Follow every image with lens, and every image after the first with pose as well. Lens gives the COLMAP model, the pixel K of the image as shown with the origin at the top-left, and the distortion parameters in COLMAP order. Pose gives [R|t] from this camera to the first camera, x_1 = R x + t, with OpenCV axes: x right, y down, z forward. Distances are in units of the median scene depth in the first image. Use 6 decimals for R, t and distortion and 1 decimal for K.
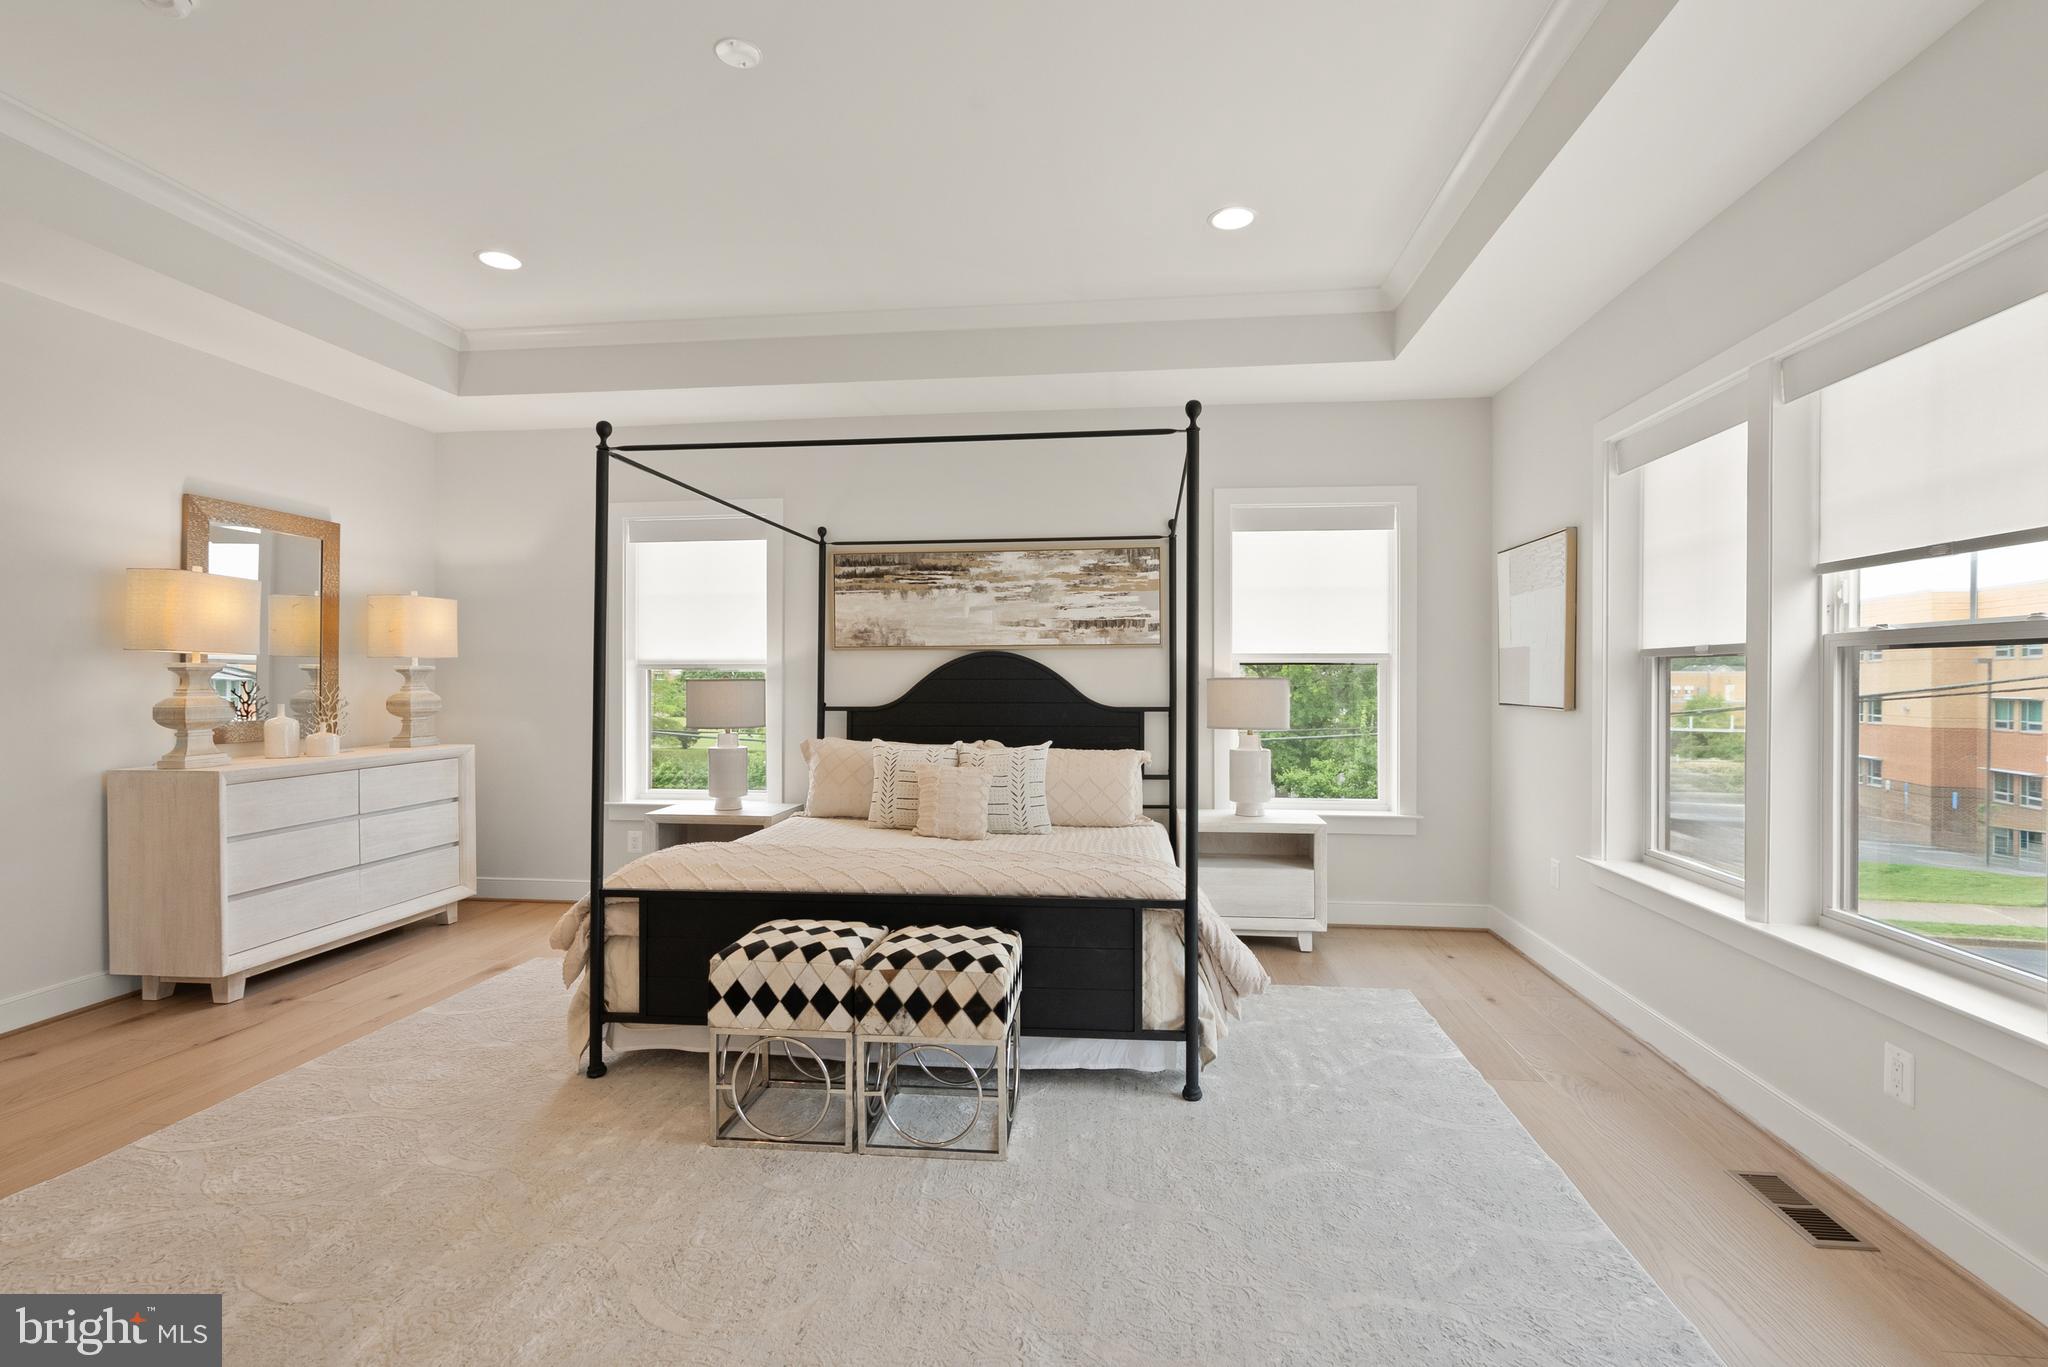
lens RADIAL K [[956.6, 0, 1036.5], [0, 956.6, 676.7], [0, 0, 1]] dist [0.002060, 0.000598]
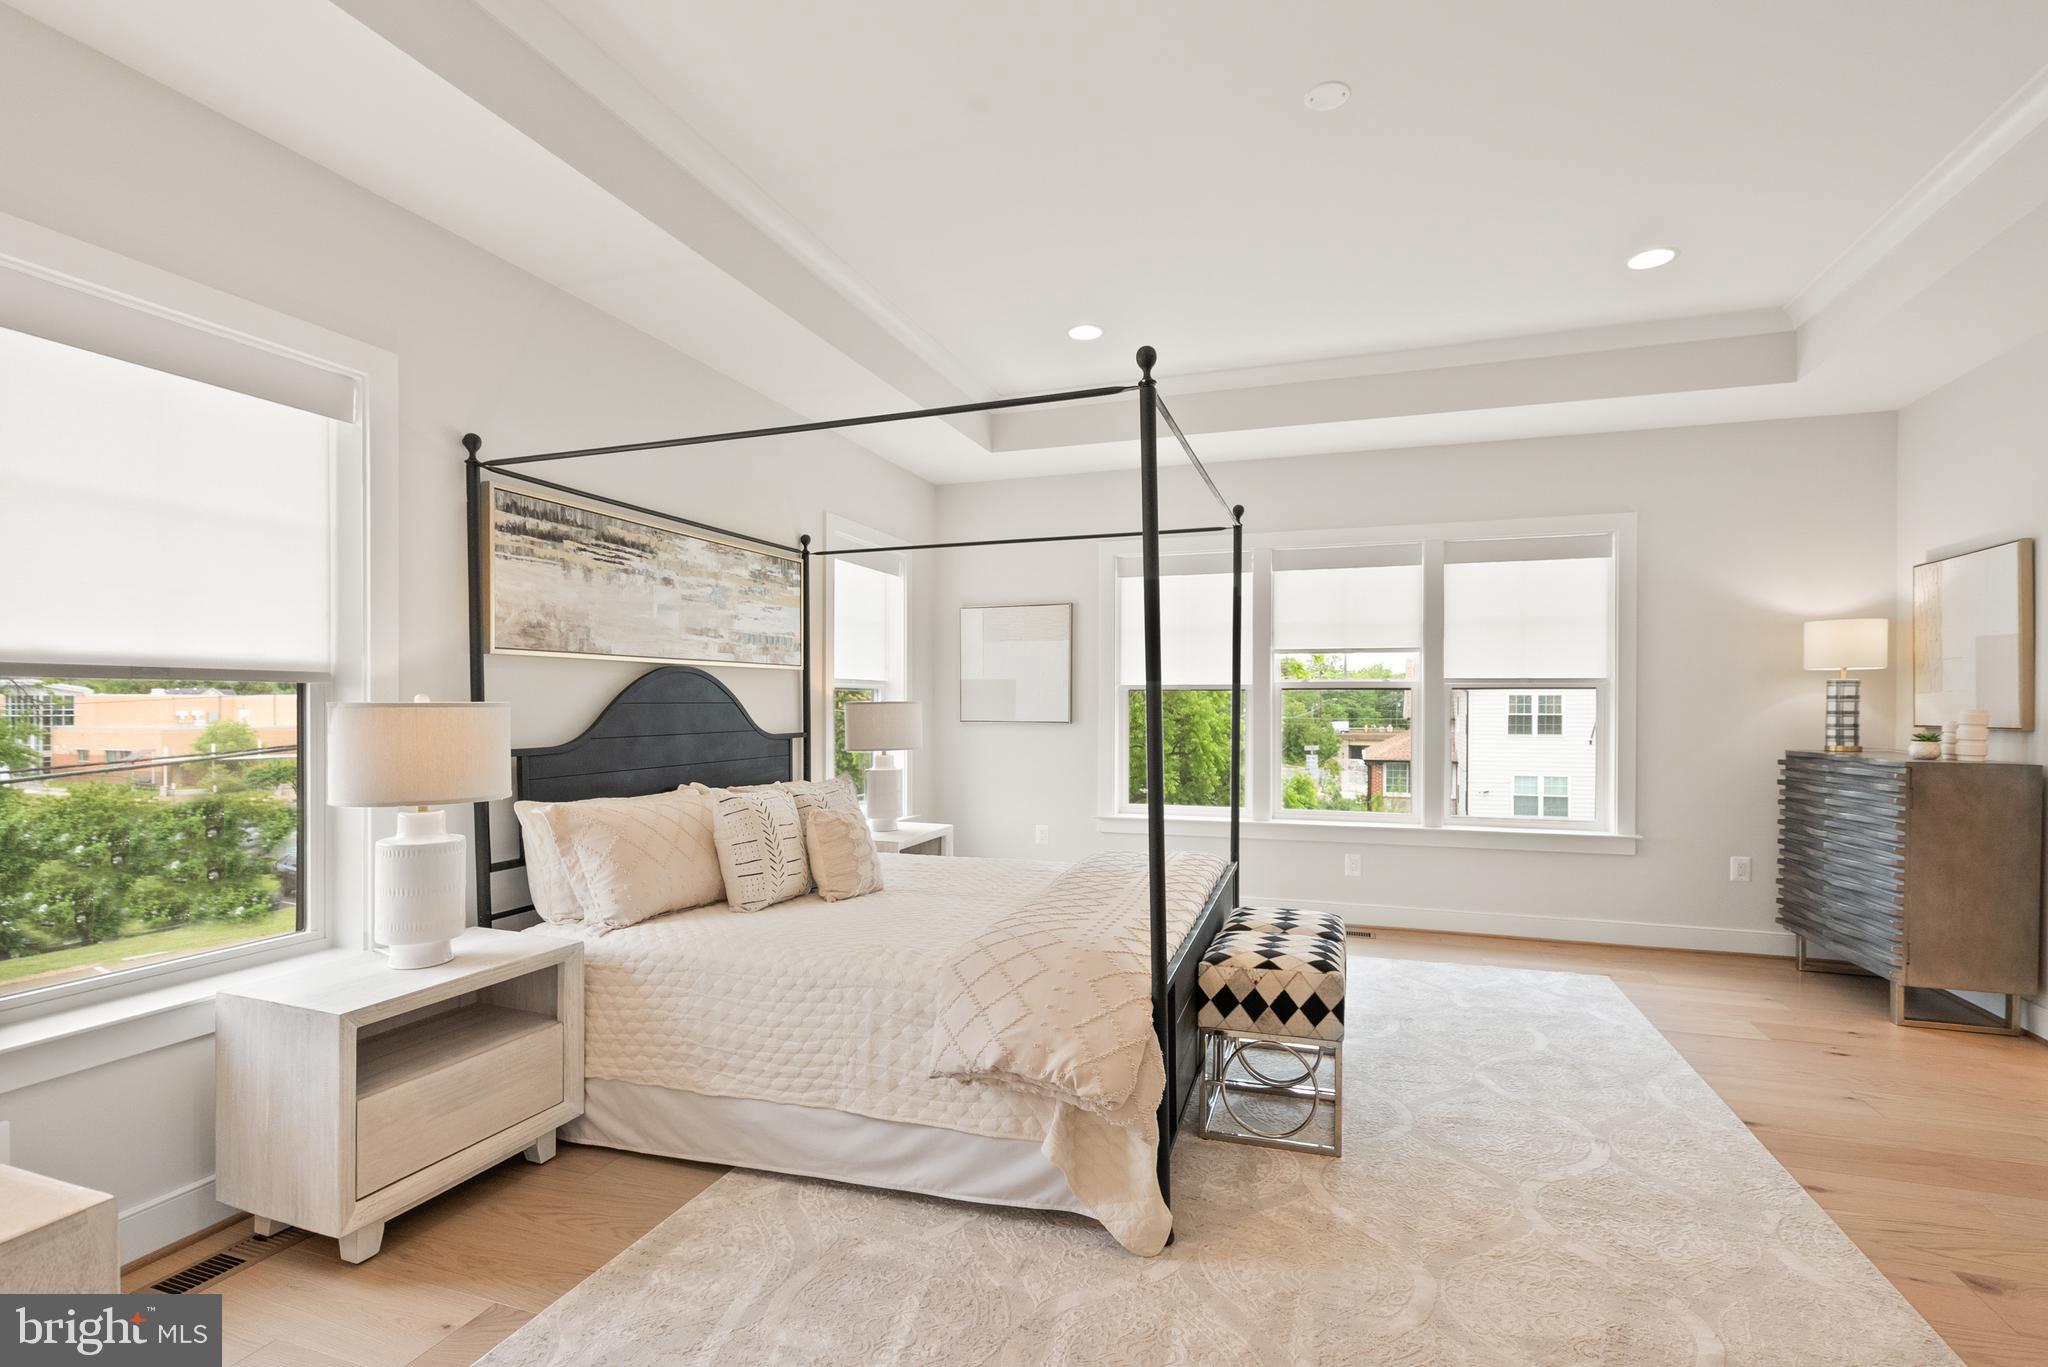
lens RADIAL K [[956.6, 0, 1024.5], [0, 956.6, 702.5], [0, 0, 1]] dist [0.002060, 0.000598]
pose [[0.215591, 0.000878, 0.976483, -0.728836], [-0.003045, 0.999995, -0.000226, 0.001757], [-0.976479, -0.002925, 0.215593, 0.572357]]
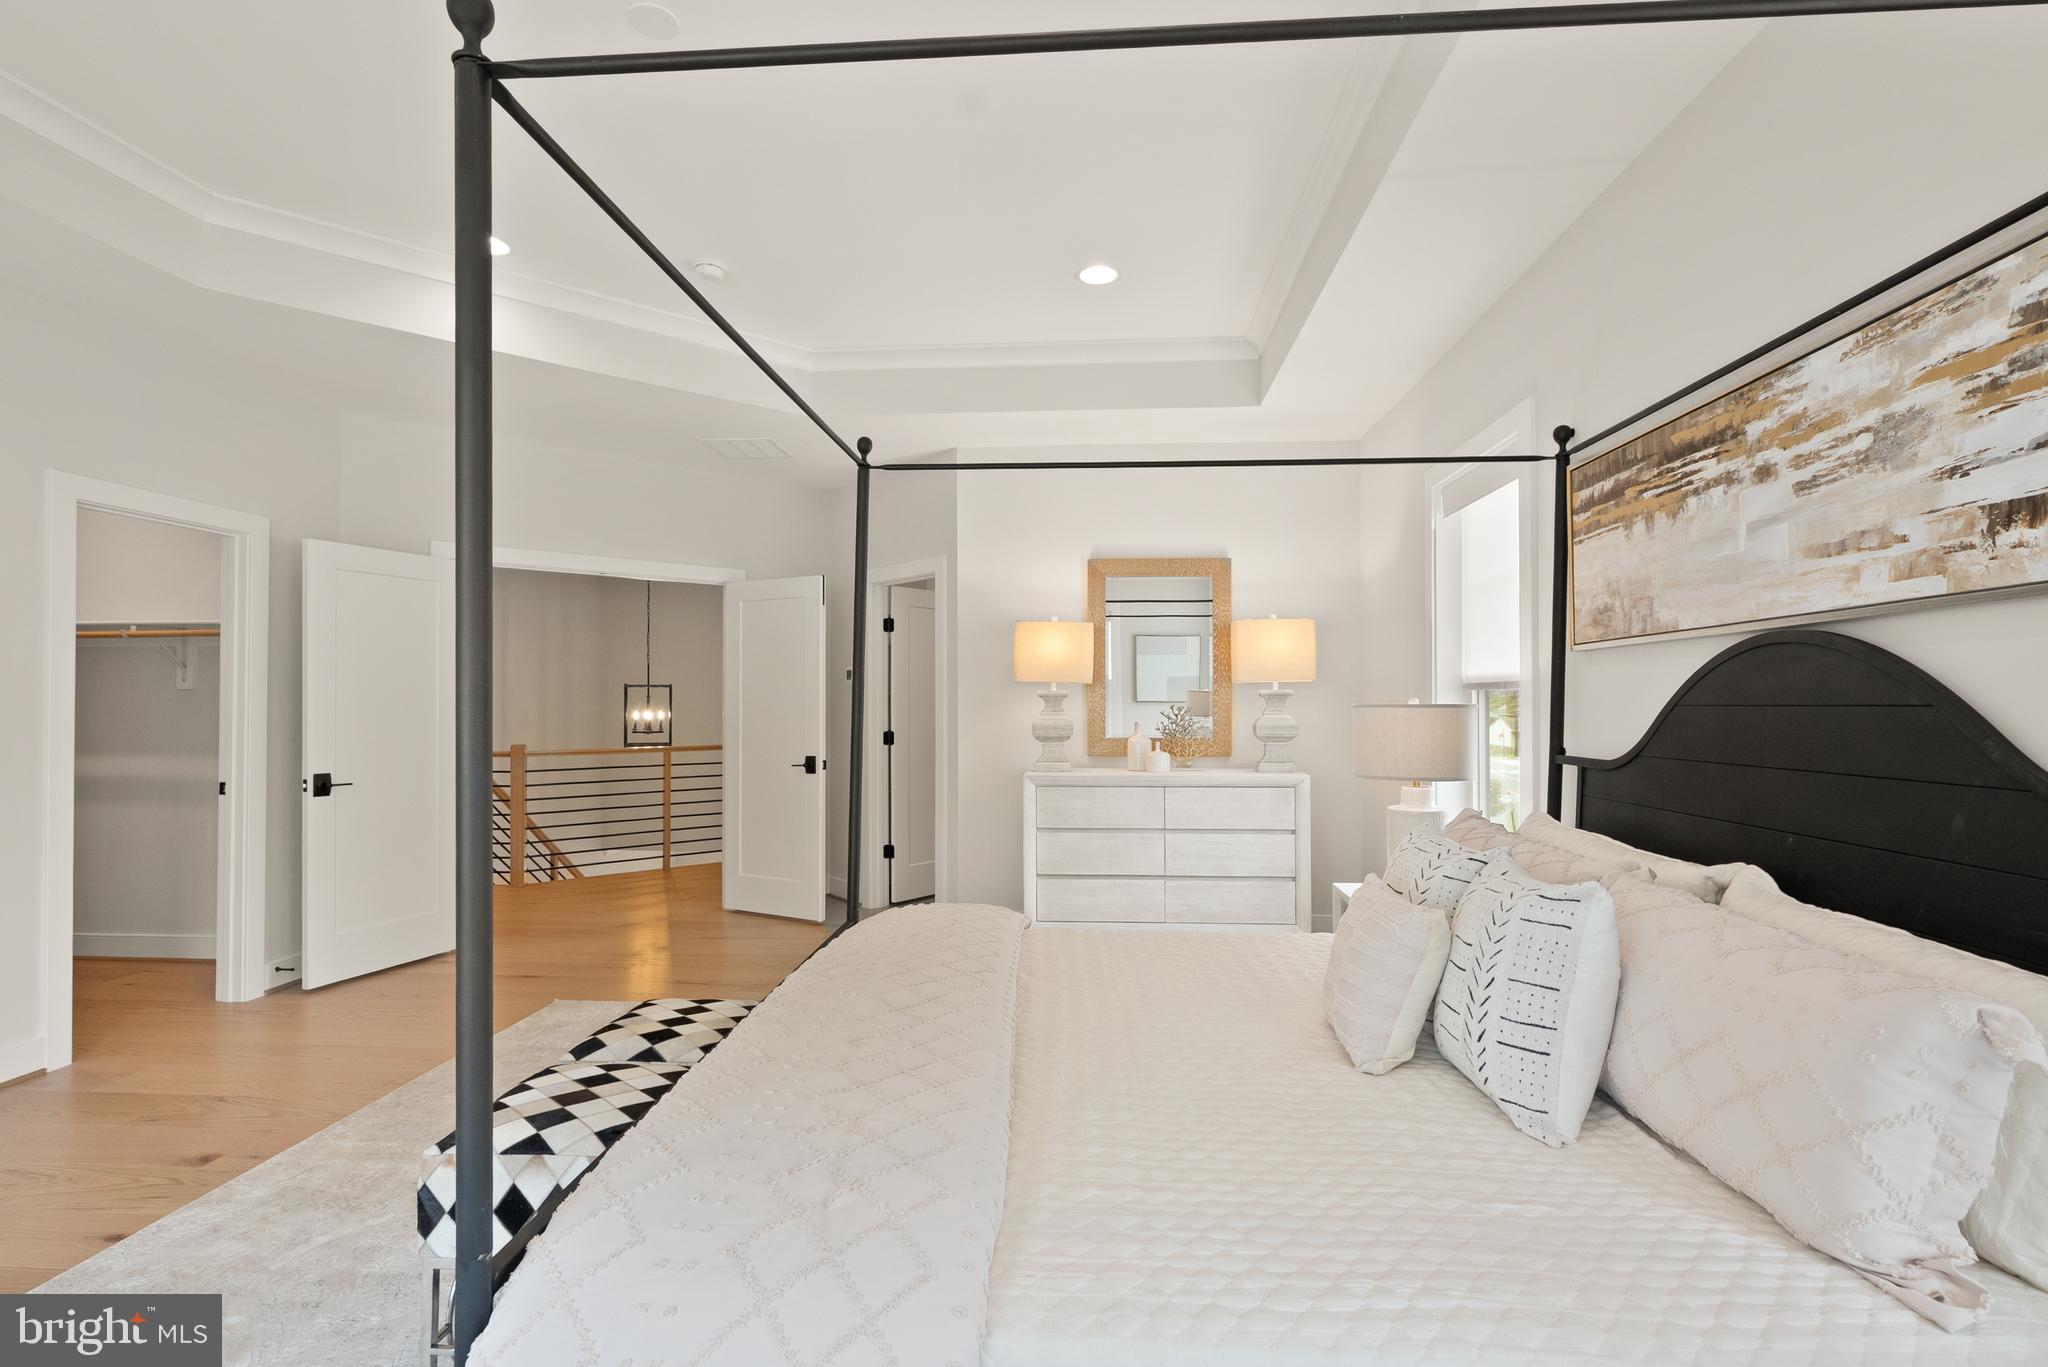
lens RADIAL K [[956.6, 0, 1024.5], [0, 956.6, 690.8], [0, 0, 1]] dist [0.002060, 0.000598]
pose [[0.041699, -0.011908, -0.999059, 0.316598], [0.001693, 0.999928, -0.011847, 0.000851], [0.999129, -0.001198, 0.041716, 0.688390]]
